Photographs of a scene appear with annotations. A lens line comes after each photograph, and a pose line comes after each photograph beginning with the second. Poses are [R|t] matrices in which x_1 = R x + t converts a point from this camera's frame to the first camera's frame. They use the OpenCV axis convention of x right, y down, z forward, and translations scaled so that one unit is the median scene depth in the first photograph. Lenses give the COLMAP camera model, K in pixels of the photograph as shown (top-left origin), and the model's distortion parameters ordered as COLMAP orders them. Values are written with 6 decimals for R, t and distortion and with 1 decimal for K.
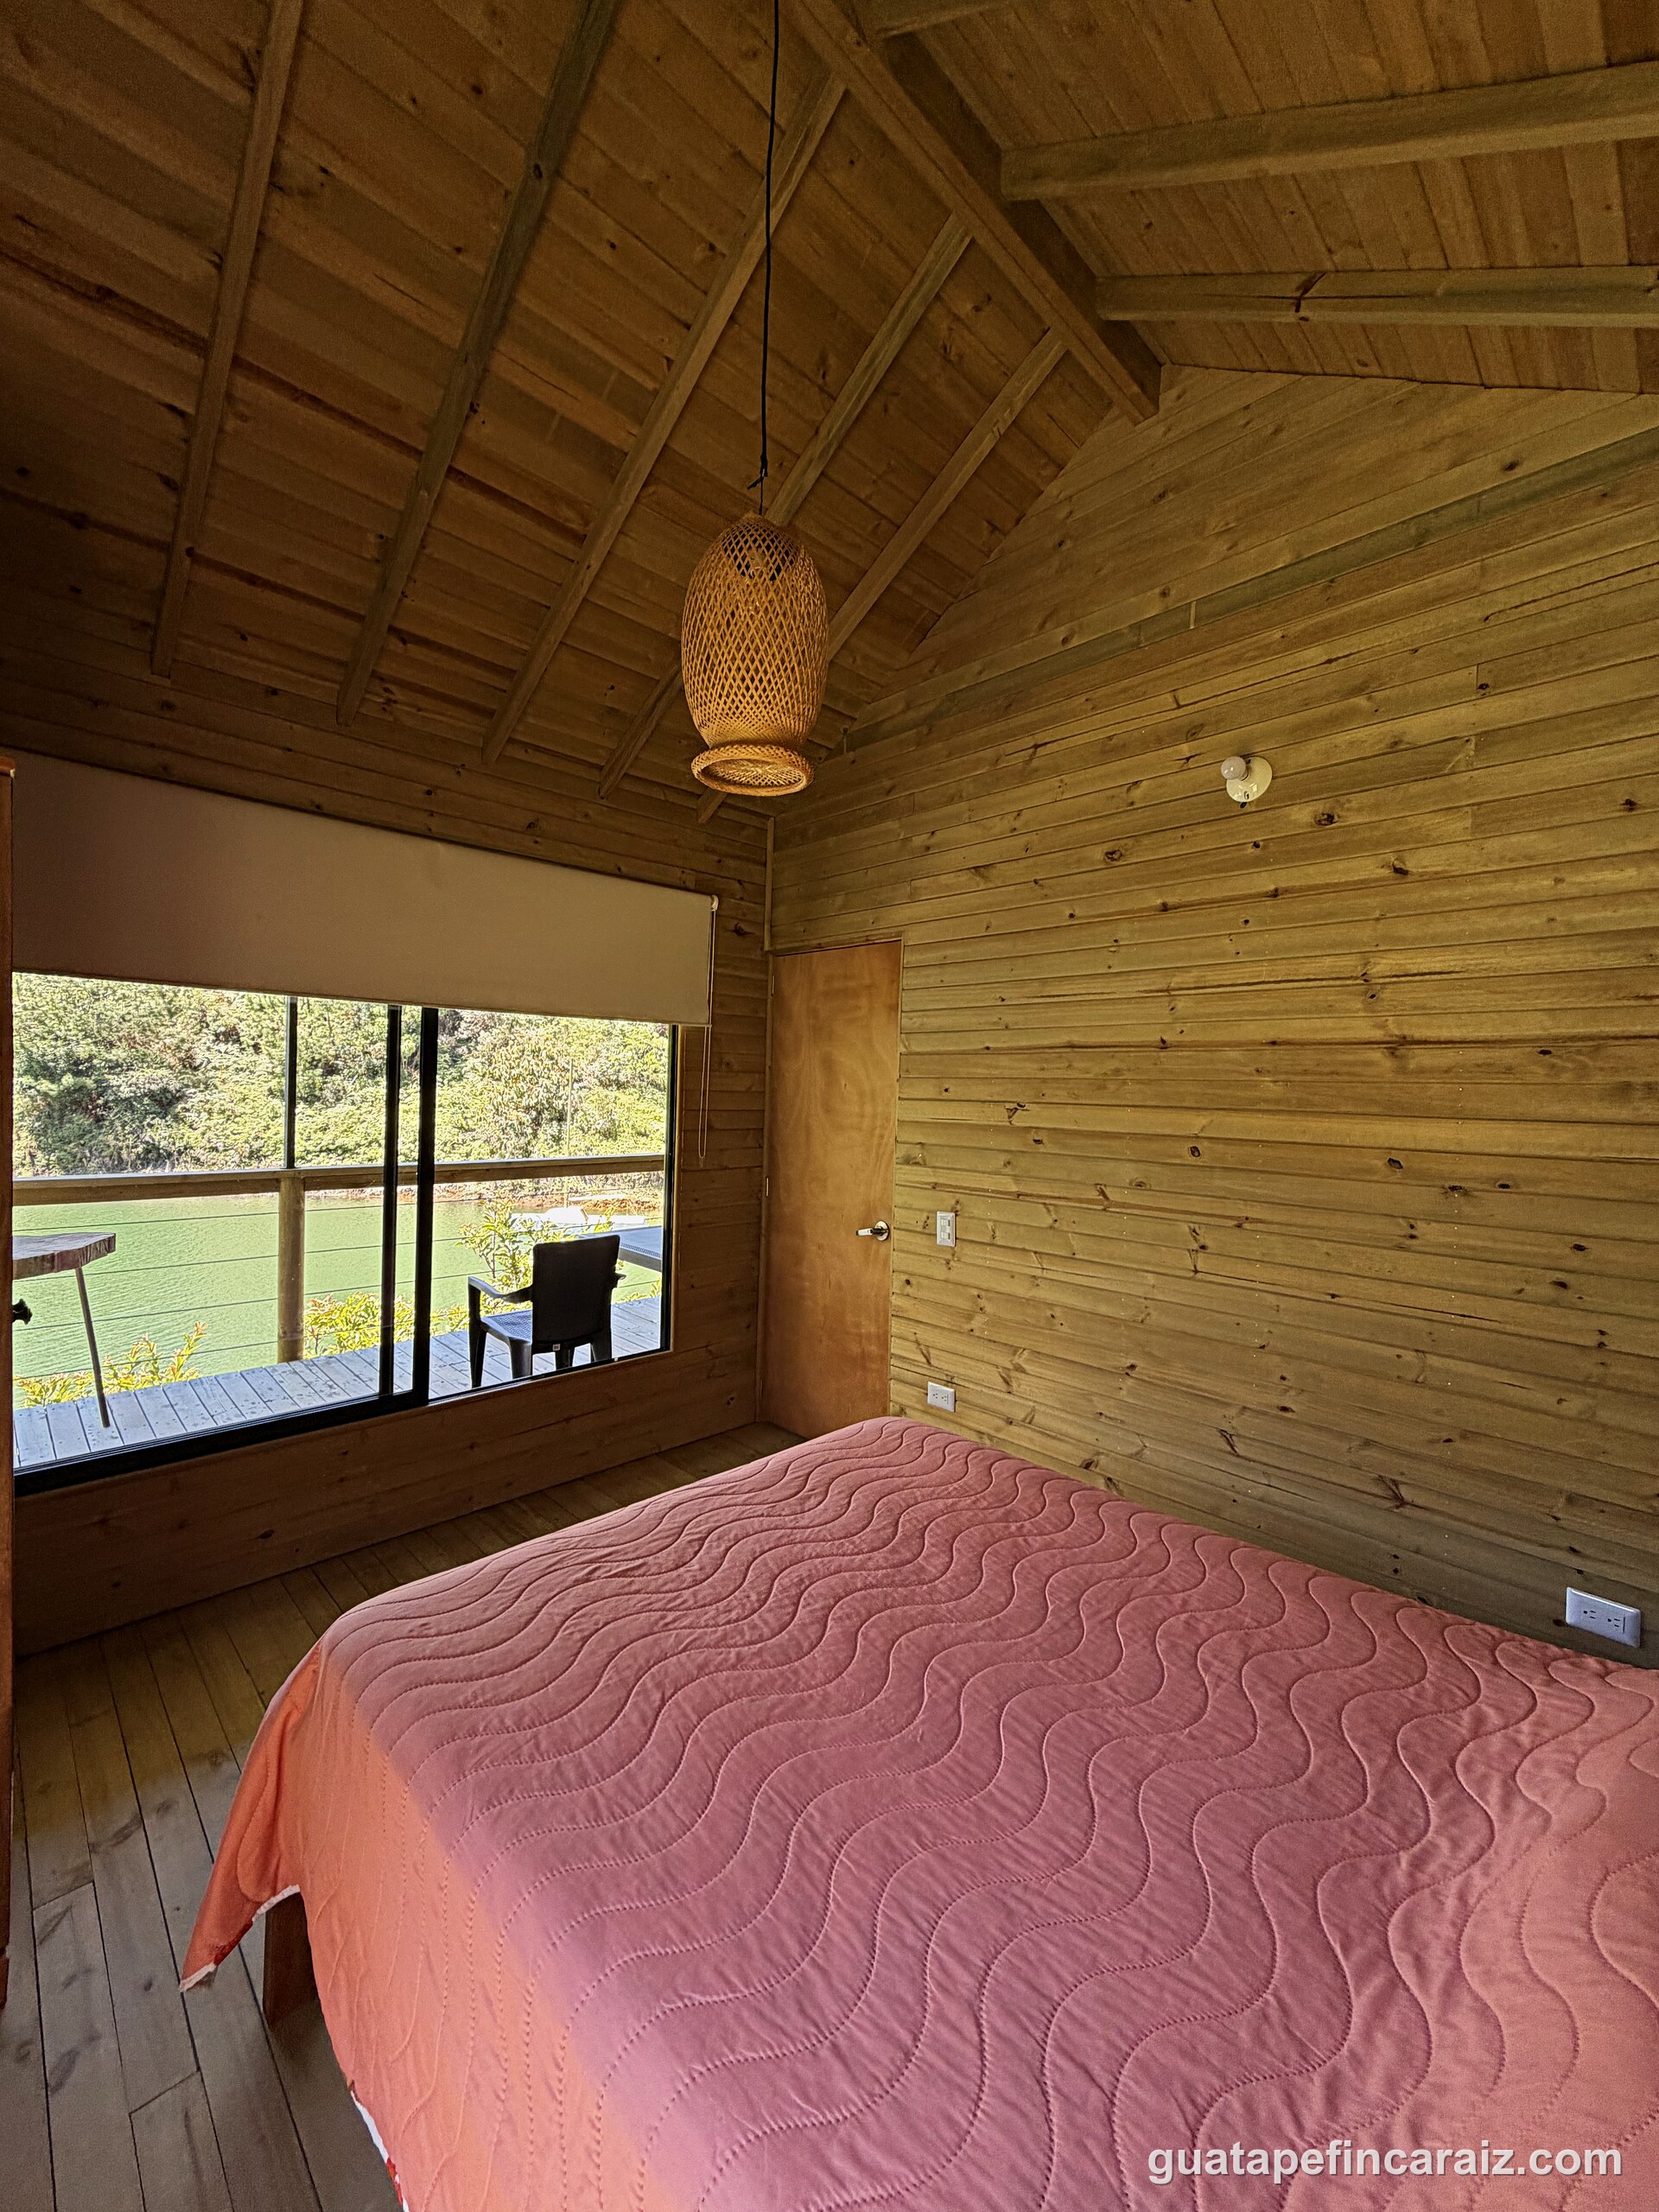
lens RADIAL K [[887.3, 0, 853.1], [0, 887.3, 1098.0], [0, 0, 1]] dist [-0.000312, 0.000042]
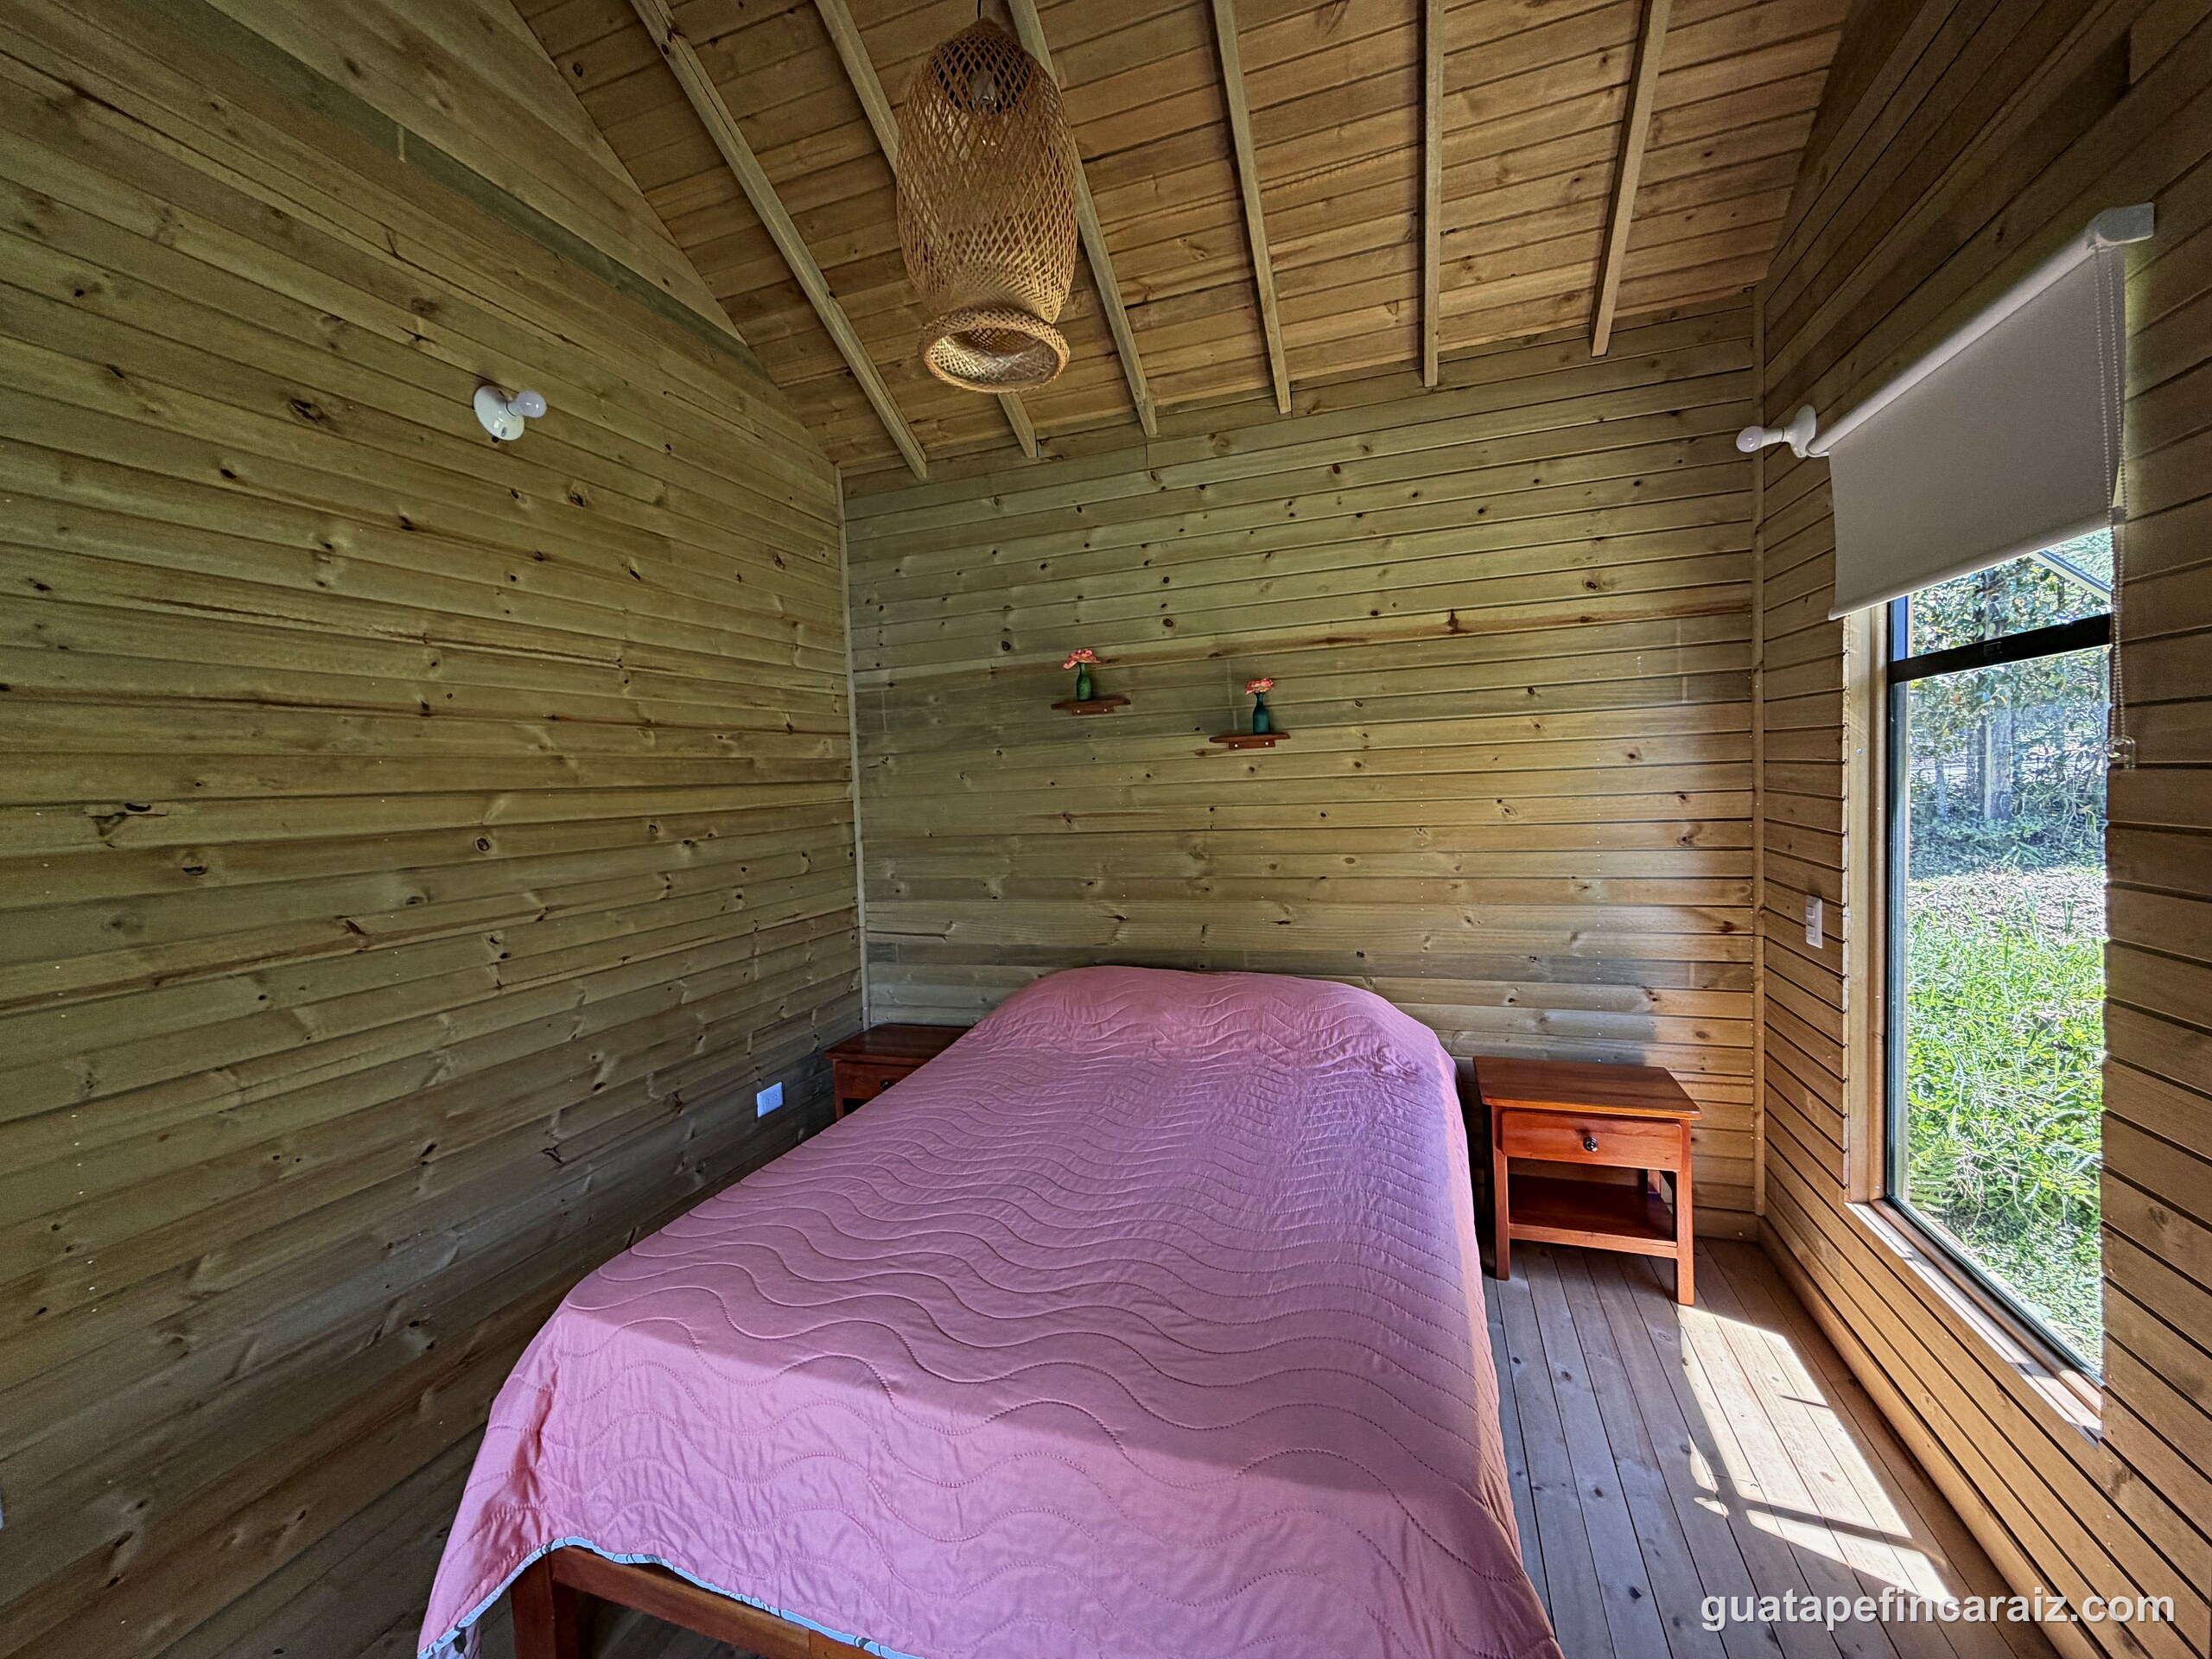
lens RADIAL K [[887.3, 0, 1089.1], [0, 887.3, 818.9], [0, 0, 1]] dist [-0.000312, 0.000042]
pose [[-0.421126, -0.051410, 0.905544, -0.533650], [0.034807, 0.996741, 0.072775, -0.003258], [-0.906334, 0.062166, -0.417964, 0.752448]]
